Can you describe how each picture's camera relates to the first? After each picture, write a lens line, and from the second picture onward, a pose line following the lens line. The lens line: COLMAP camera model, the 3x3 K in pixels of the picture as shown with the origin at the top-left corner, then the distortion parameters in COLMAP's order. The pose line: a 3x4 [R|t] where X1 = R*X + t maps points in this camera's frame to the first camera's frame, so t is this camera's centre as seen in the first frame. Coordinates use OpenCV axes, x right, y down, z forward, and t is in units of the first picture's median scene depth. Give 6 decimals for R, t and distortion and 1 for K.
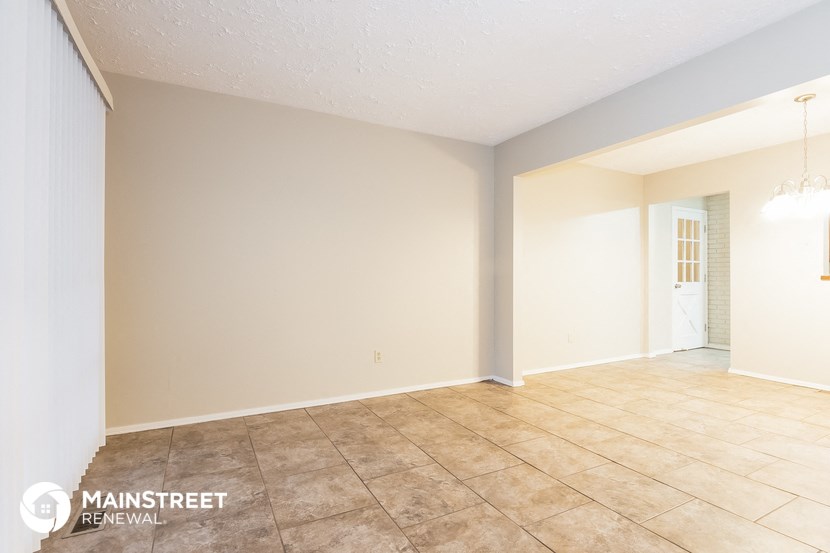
lens RADIAL K [[402.0, 0, 411.5], [0, 402.0, 279.8], [0, 0, 1]] dist [-0.002135, -0.003439]
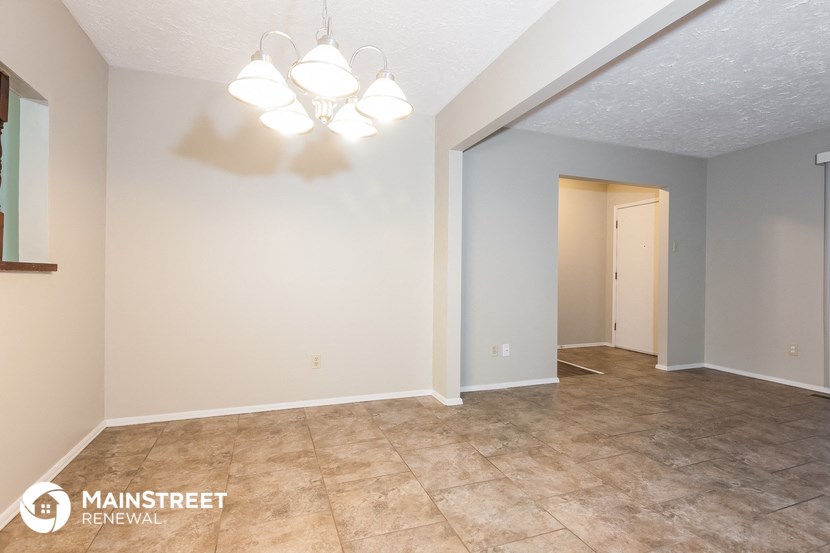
lens RADIAL K [[402.0, 0, 417.1], [0, 402.0, 273.0], [0, 0, 1]] dist [-0.002135, -0.003439]
pose [[-0.991756, -0.010677, 0.127695, 0.945129], [-0.011314, 0.999927, -0.004265, -0.001890], [-0.127640, -0.005675, -0.991804, 1.627311]]
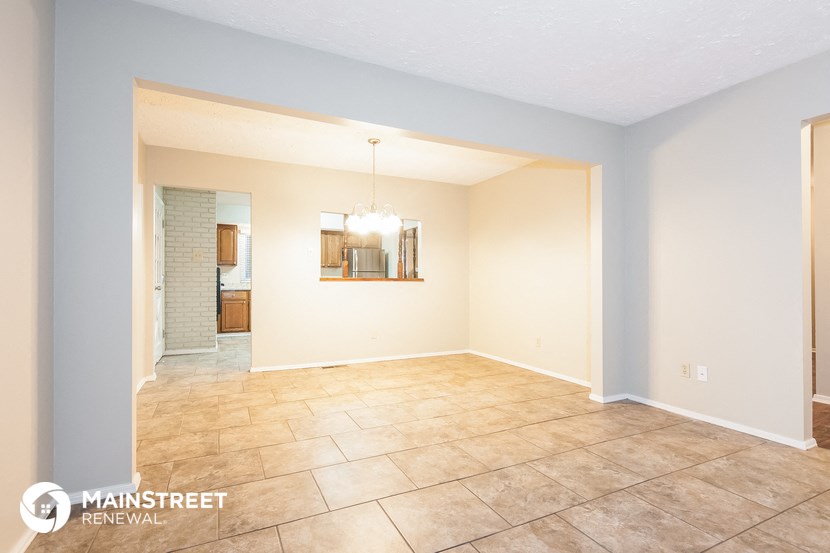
lens RADIAL K [[402.0, 0, 419.9], [0, 402.0, 276.3], [0, 0, 1]] dist [-0.002135, -0.003439]
pose [[0.021921, 0.012976, 0.999675, -0.364668], [-0.001100, 0.999915, -0.012955, 0.002824], [-0.999759, -0.000816, 0.021934, 0.935724]]
